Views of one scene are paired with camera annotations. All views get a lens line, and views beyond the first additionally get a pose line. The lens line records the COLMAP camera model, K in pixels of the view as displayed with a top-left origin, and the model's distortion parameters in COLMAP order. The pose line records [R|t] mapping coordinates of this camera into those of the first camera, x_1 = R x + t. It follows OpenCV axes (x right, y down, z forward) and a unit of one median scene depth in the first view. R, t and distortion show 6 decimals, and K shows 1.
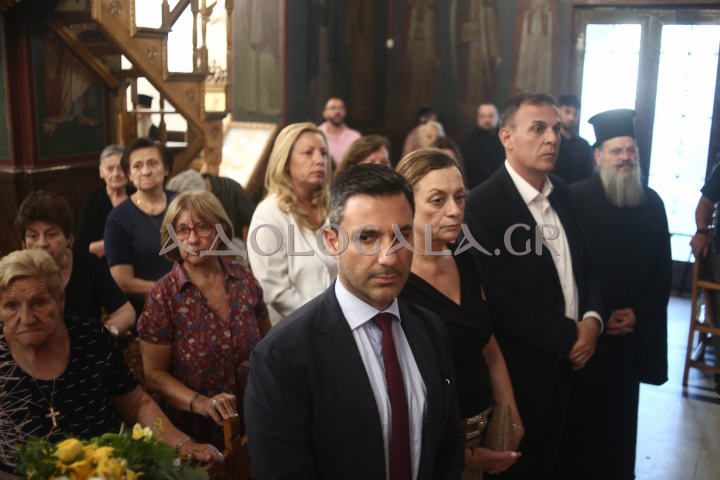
lens RADIAL K [[720.1, 0, 357.9], [0, 720.1, 241.0], [0, 0, 1]] dist [-0.085057, 0.000000]
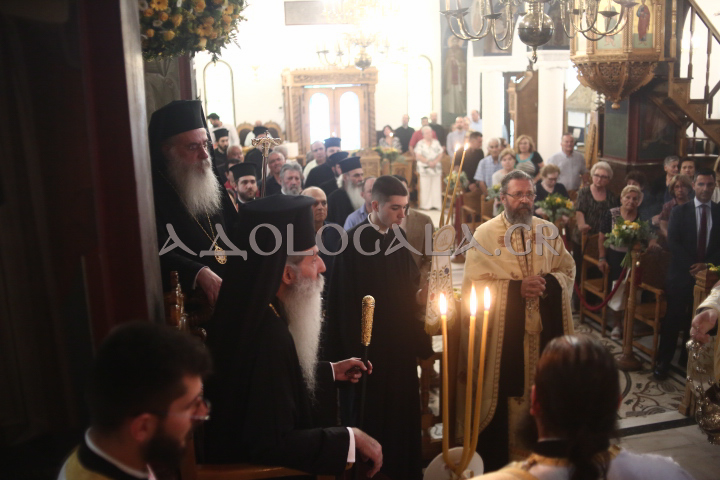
lens RADIAL K [[720.1, 0, 359.3], [0, 720.1, 240.6], [0, 0, 1]] dist [-0.085057, 0.000000]
pose [[0.676213, 0.124898, -0.726042, 0.547663], [-0.124076, 0.990754, 0.054875, 0.110994], [0.726183, 0.052978, 0.685457, -1.033898]]
